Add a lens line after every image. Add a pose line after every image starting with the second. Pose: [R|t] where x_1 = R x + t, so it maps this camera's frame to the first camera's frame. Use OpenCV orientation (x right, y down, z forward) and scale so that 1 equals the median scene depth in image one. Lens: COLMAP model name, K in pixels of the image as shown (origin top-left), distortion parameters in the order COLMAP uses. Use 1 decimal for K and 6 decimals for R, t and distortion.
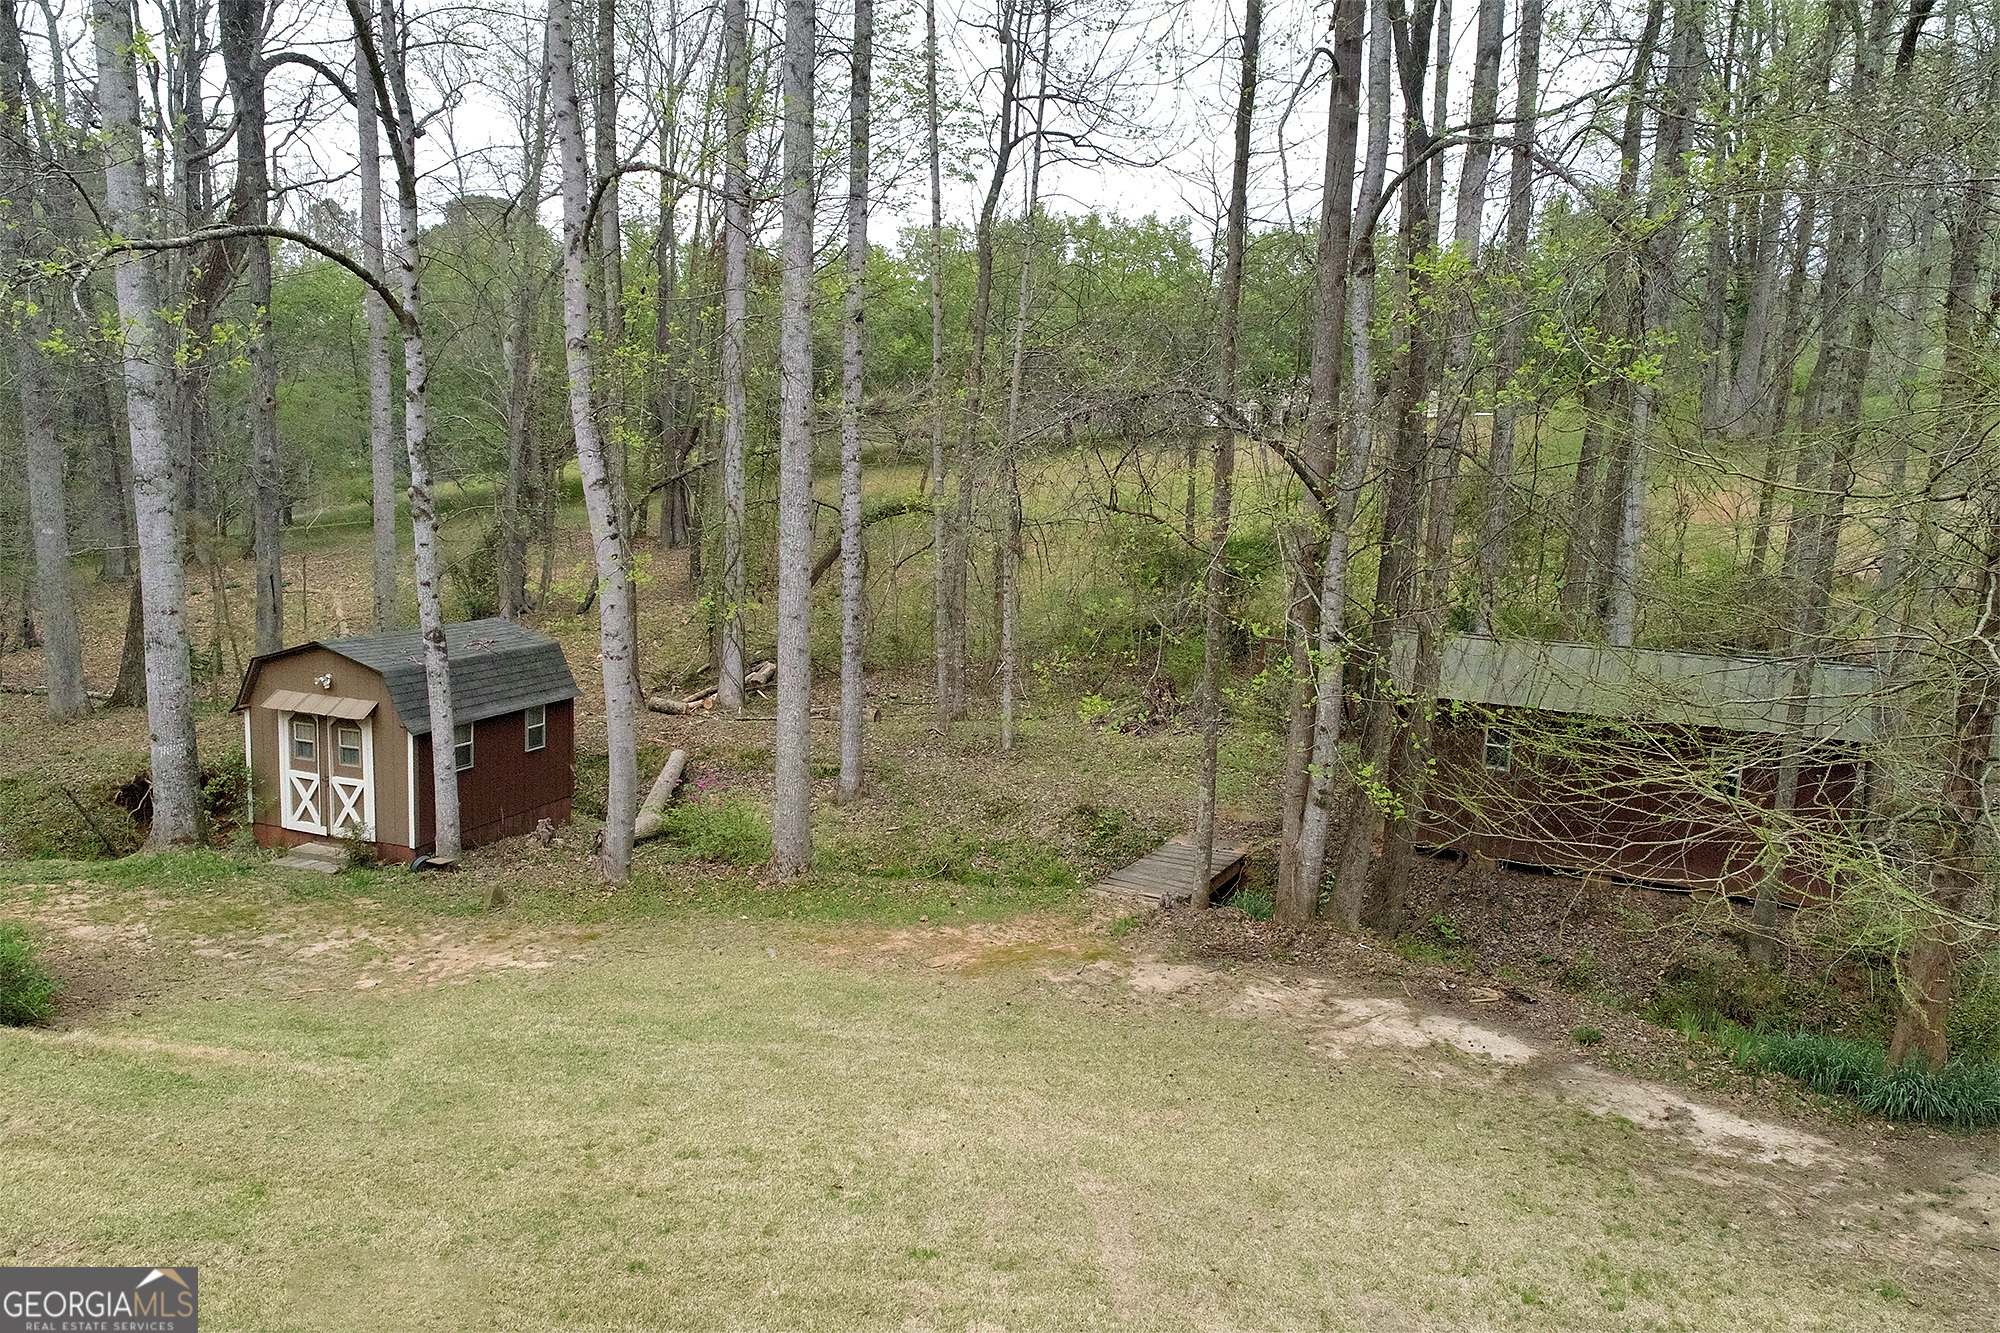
lens RADIAL K [[1345.5, 0, 995.7], [0, 1345.5, 675.3], [0, 0, 1]] dist [-0.000798, 0.004192]
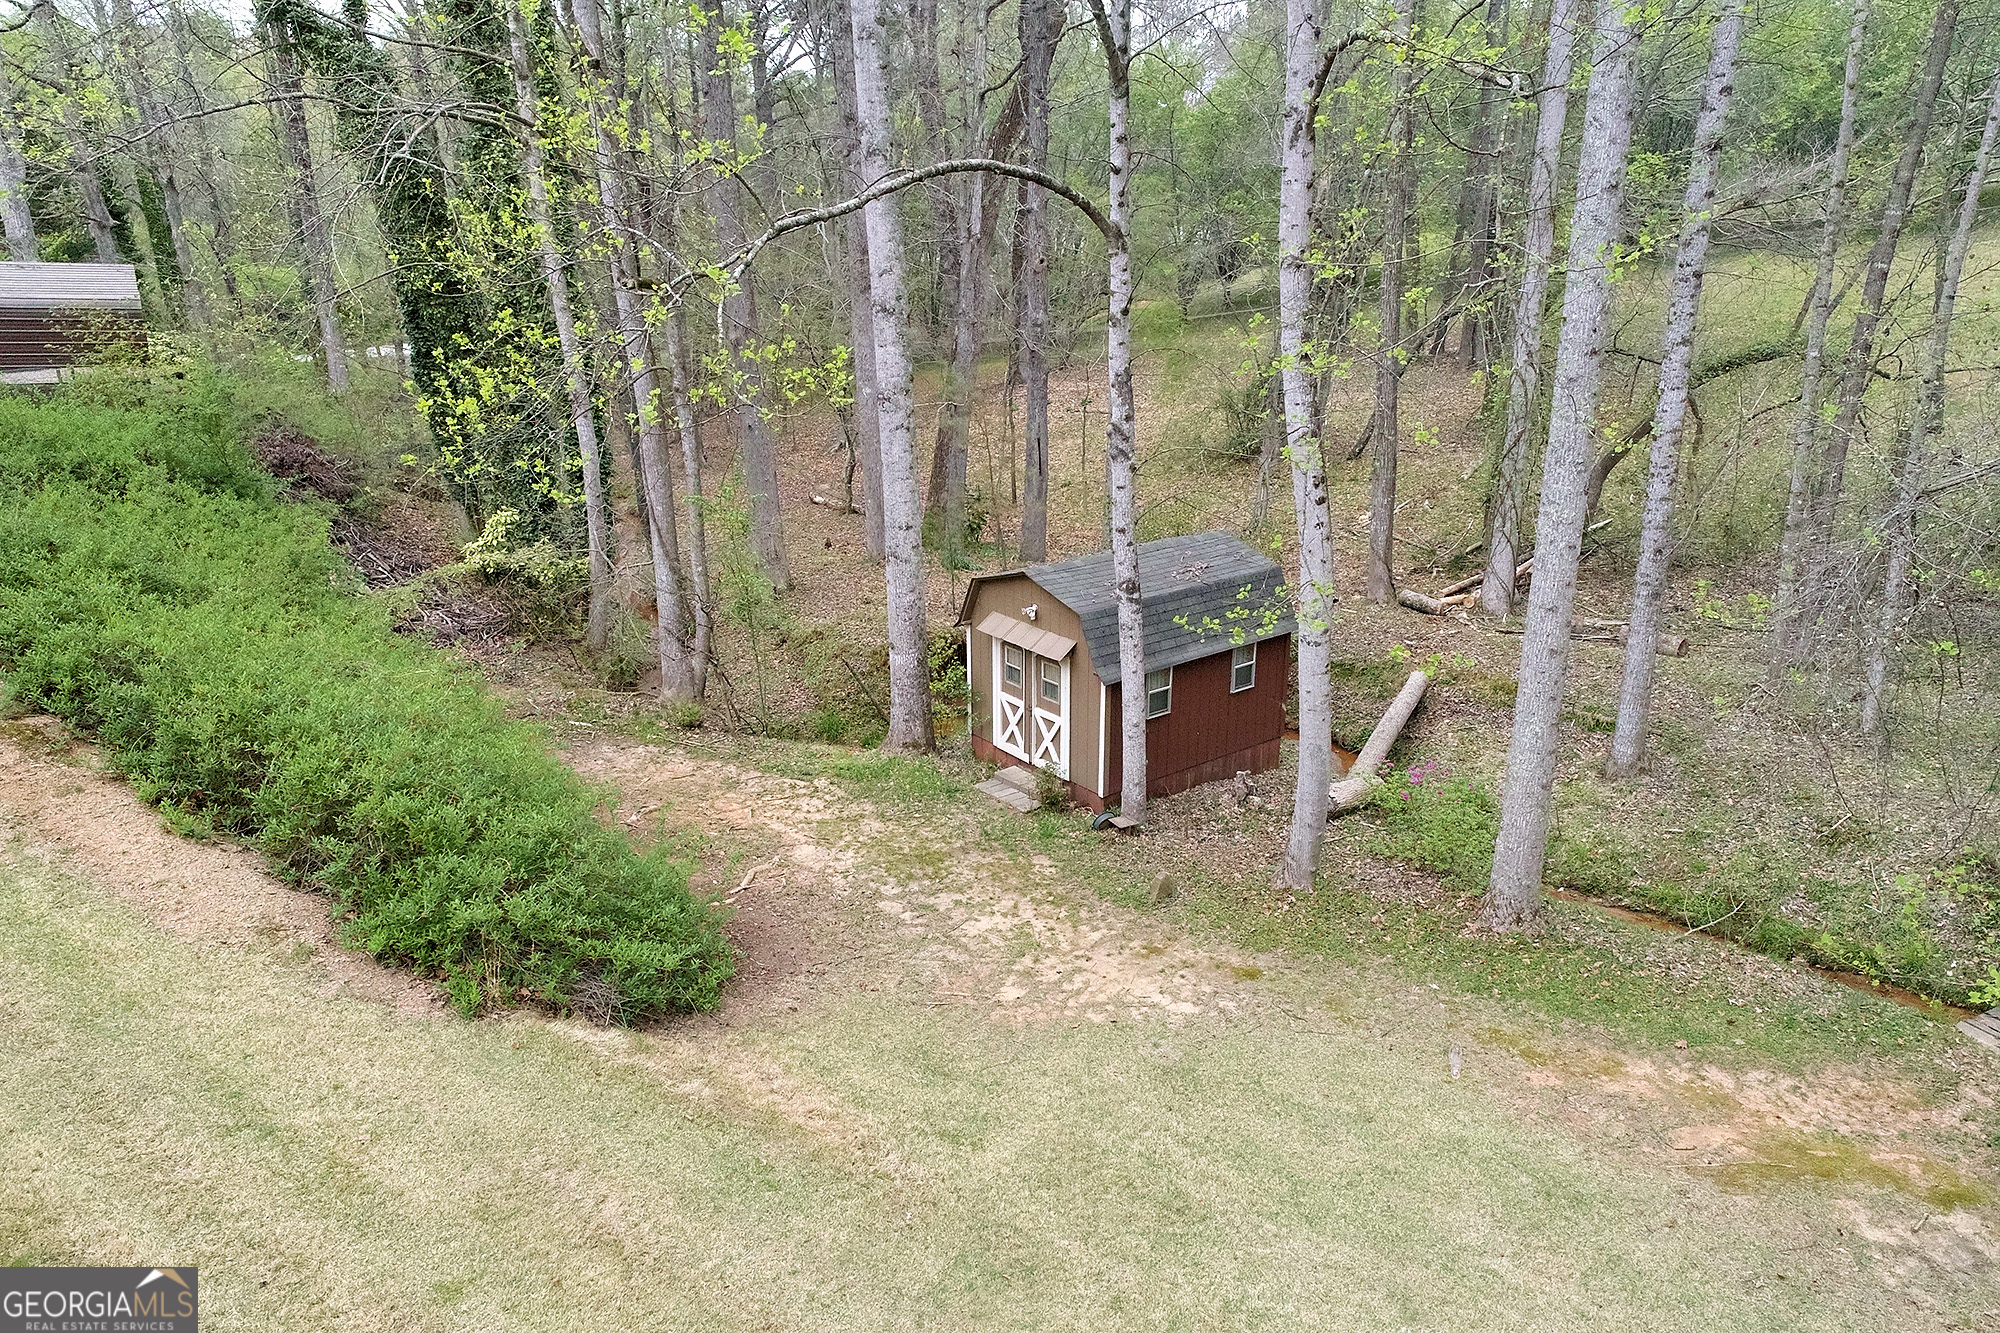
lens RADIAL K [[1345.5, 0, 995.7], [0, 1345.5, 675.3], [0, 0, 1]] dist [-0.000798, 0.004192]
pose [[0.833791, 0.133743, -0.535636, 0.001831], [-0.038910, 0.982036, 0.184636, -0.129079], [0.550708, -0.133106, 0.824017, 0.188810]]
